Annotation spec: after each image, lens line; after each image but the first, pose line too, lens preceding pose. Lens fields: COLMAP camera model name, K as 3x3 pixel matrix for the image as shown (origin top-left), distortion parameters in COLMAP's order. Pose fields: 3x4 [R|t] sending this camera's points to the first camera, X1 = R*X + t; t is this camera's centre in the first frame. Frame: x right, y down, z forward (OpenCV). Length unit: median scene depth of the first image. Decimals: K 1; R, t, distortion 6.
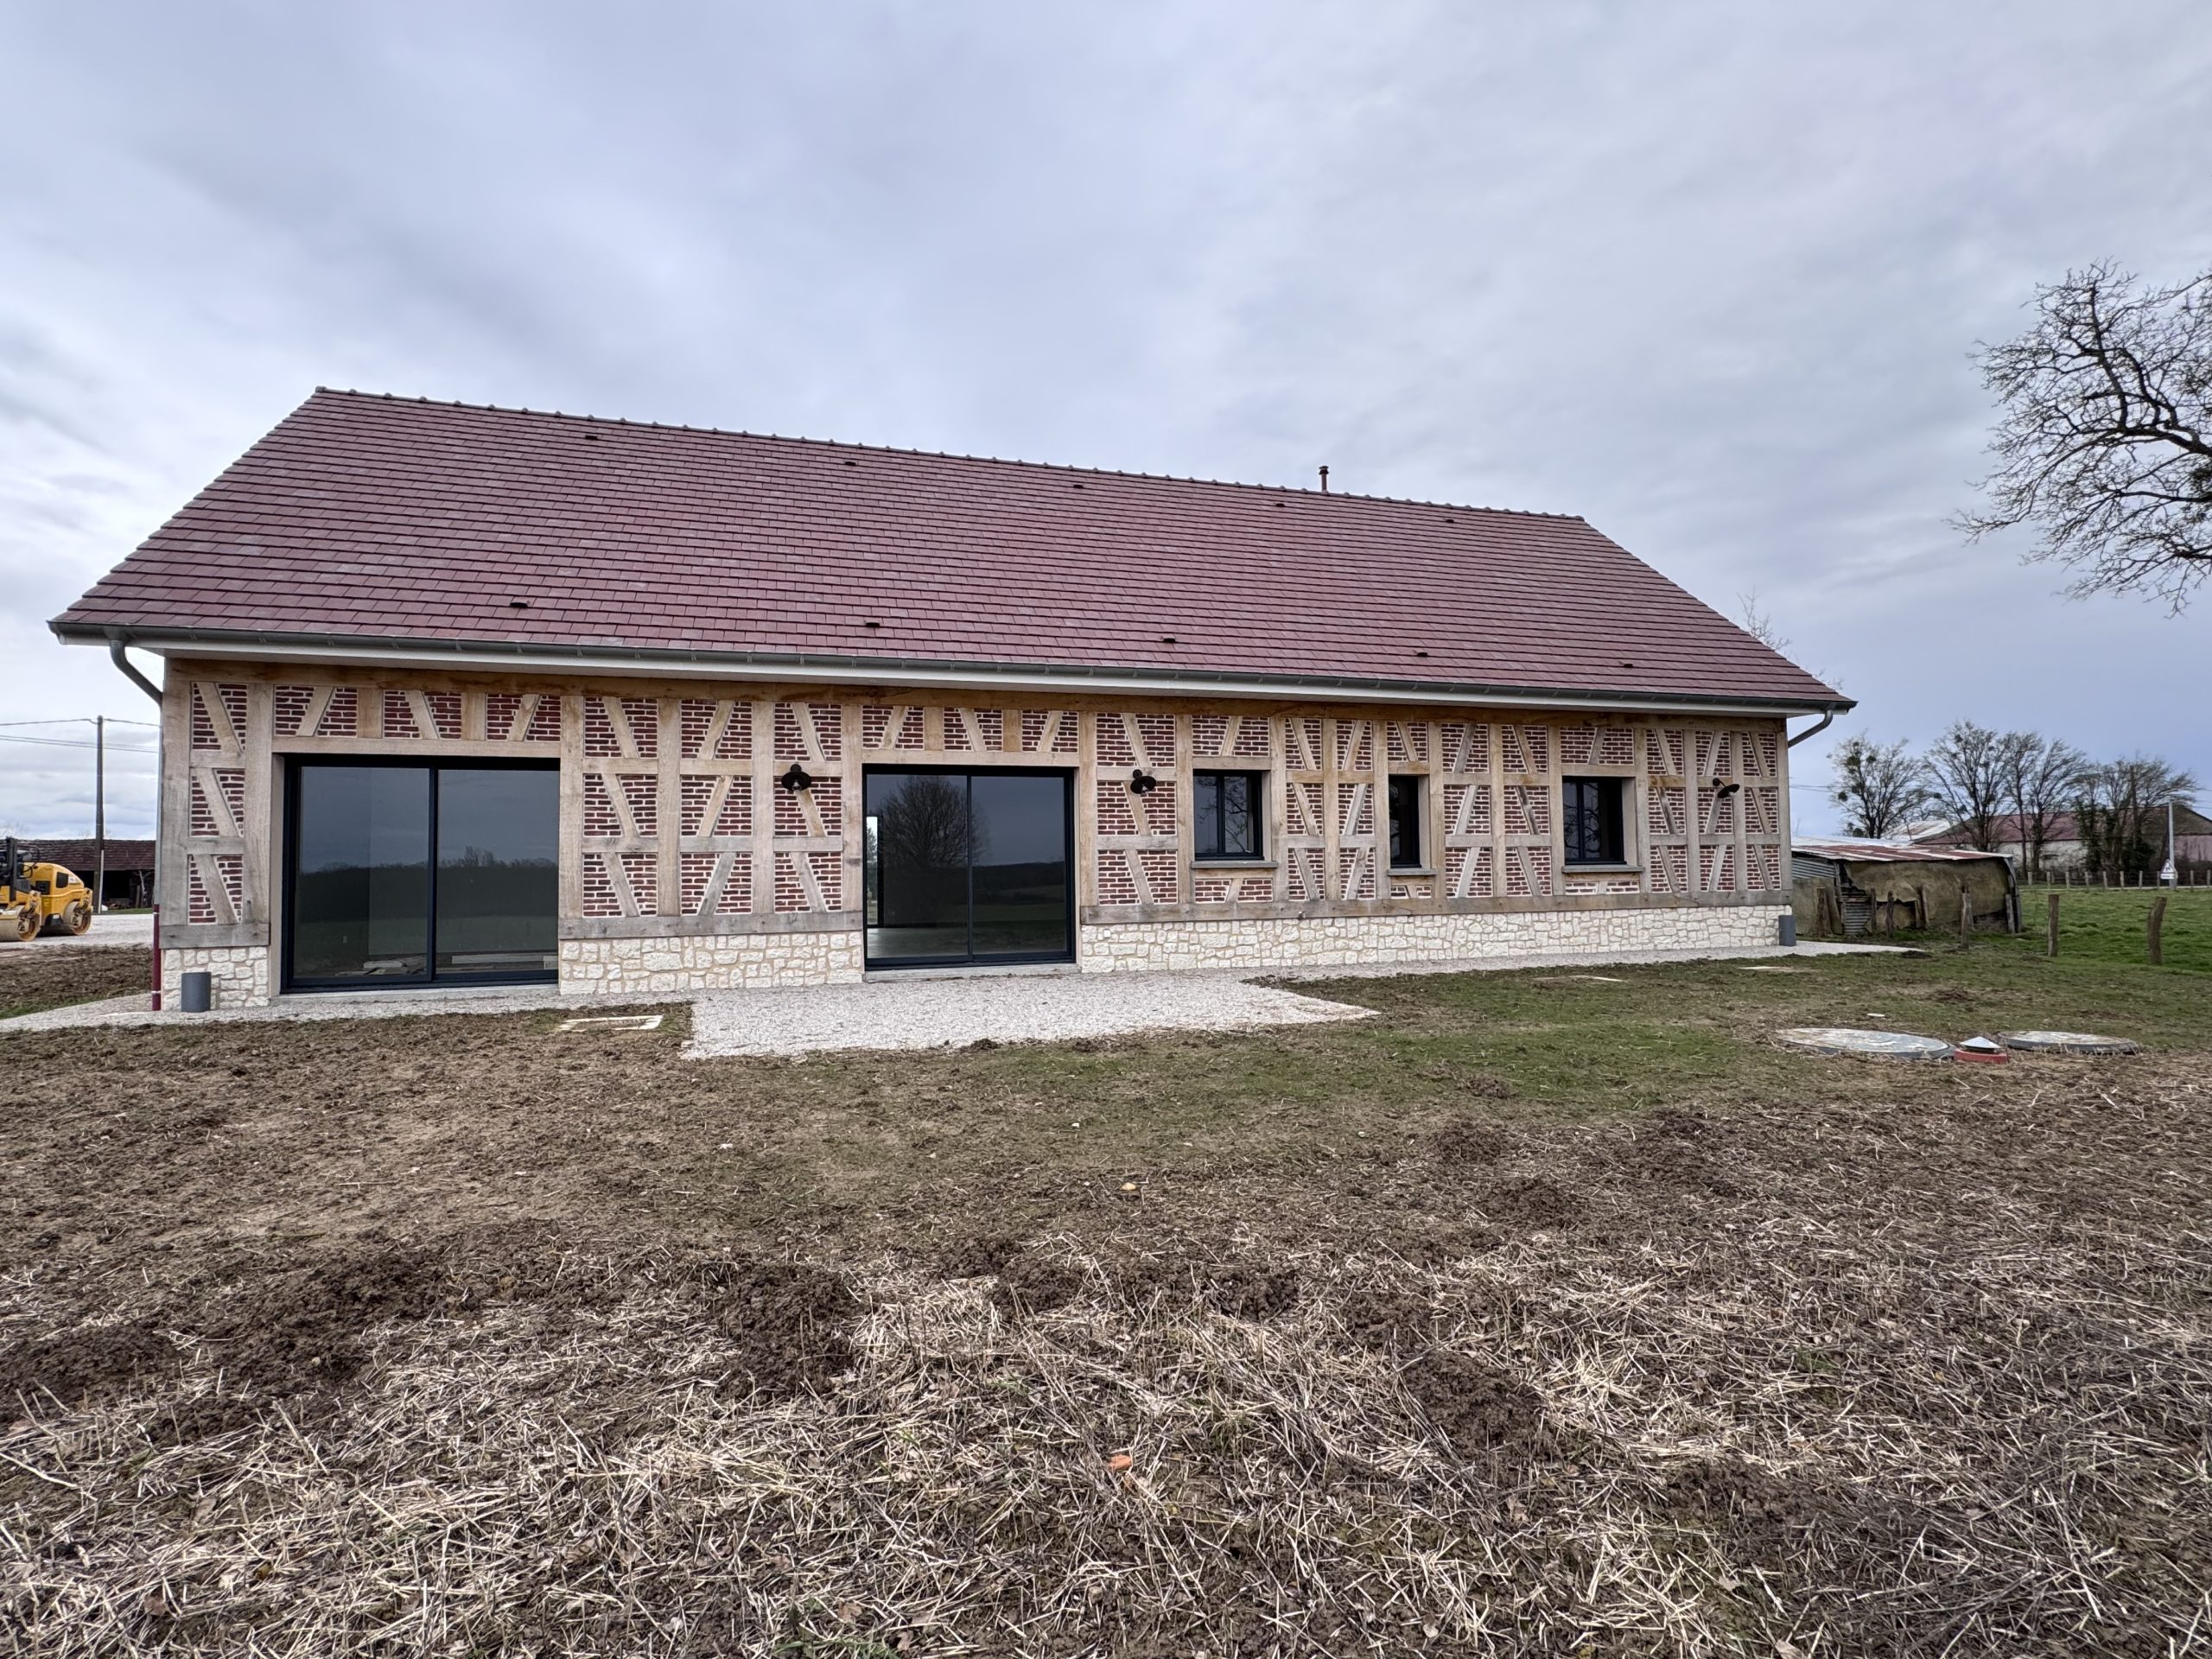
lens RADIAL K [[1037.4, 0, 1106.0], [0, 1037.4, 829.5], [0, 0, 1]] dist [0.001954, 0.000101]
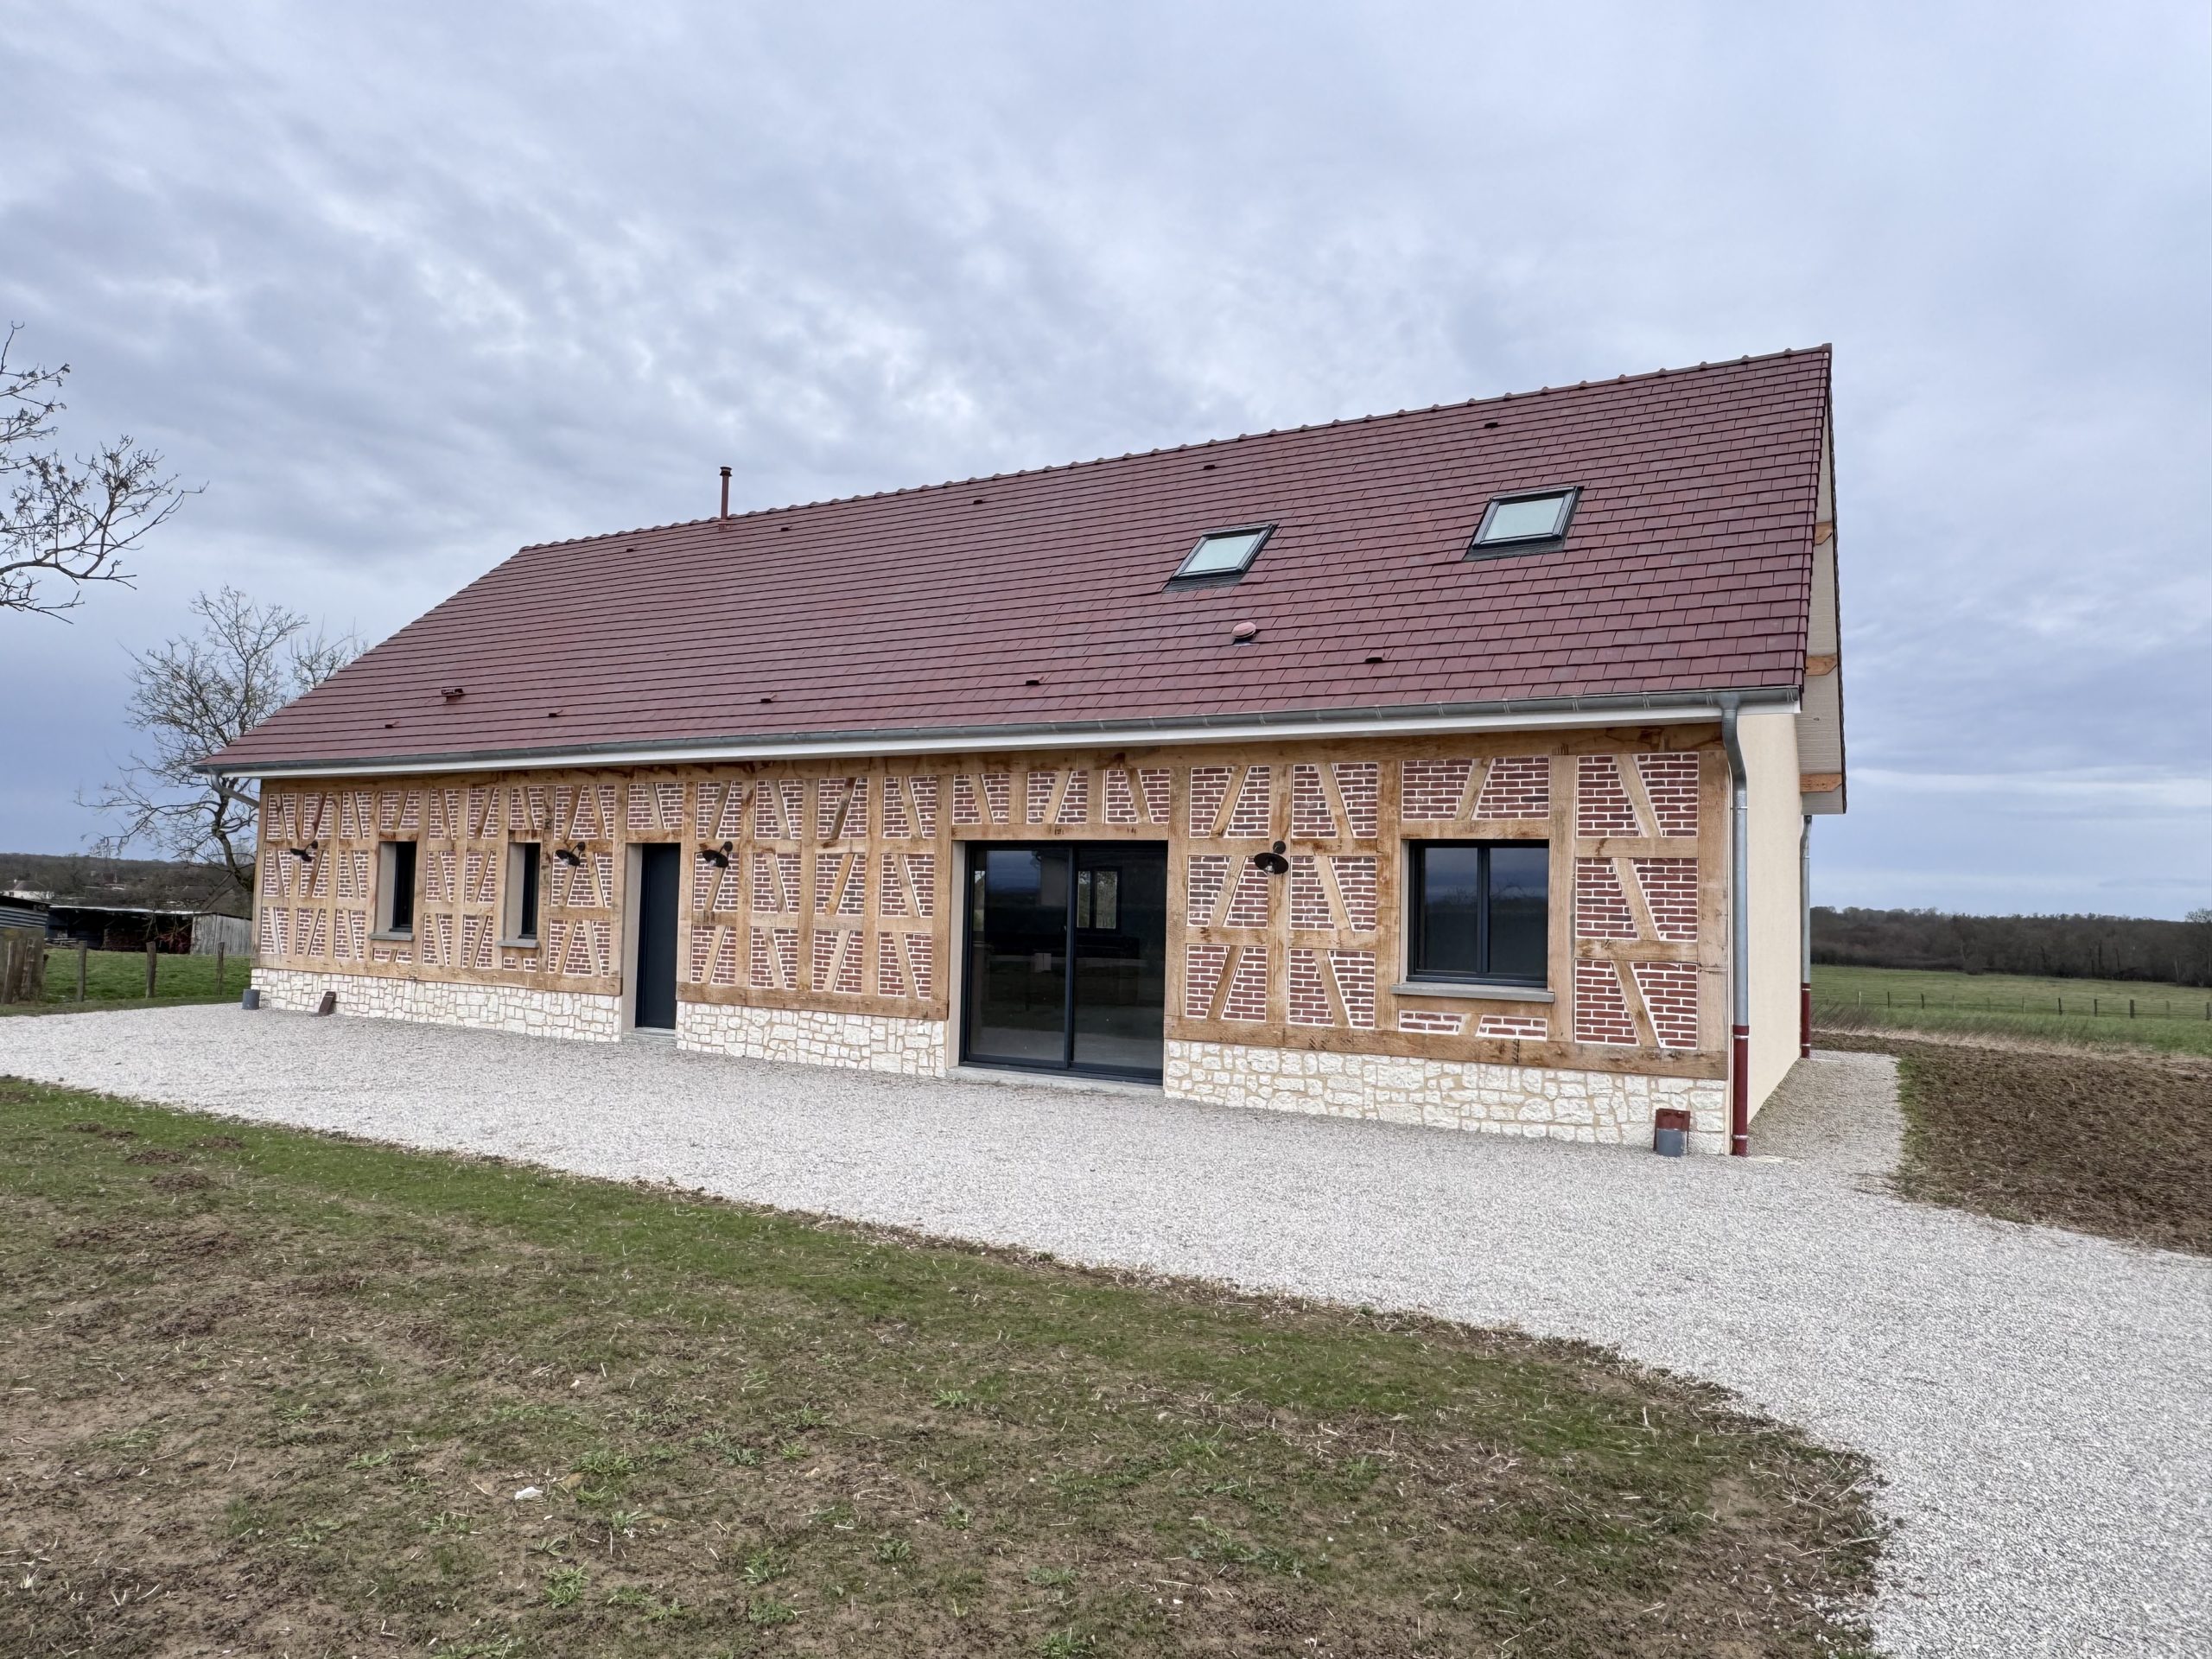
lens RADIAL K [[1410.9, 0, 1106.0], [0, 1410.9, 829.5], [0, 0, 1]] dist [-0.000819, -0.000332]
pose [[0.694889, -0.022108, -0.718777, 0.724500], [-0.028519, 0.997894, -0.058263, -0.002054], [0.718551, 0.060985, 0.692795, 0.220376]]
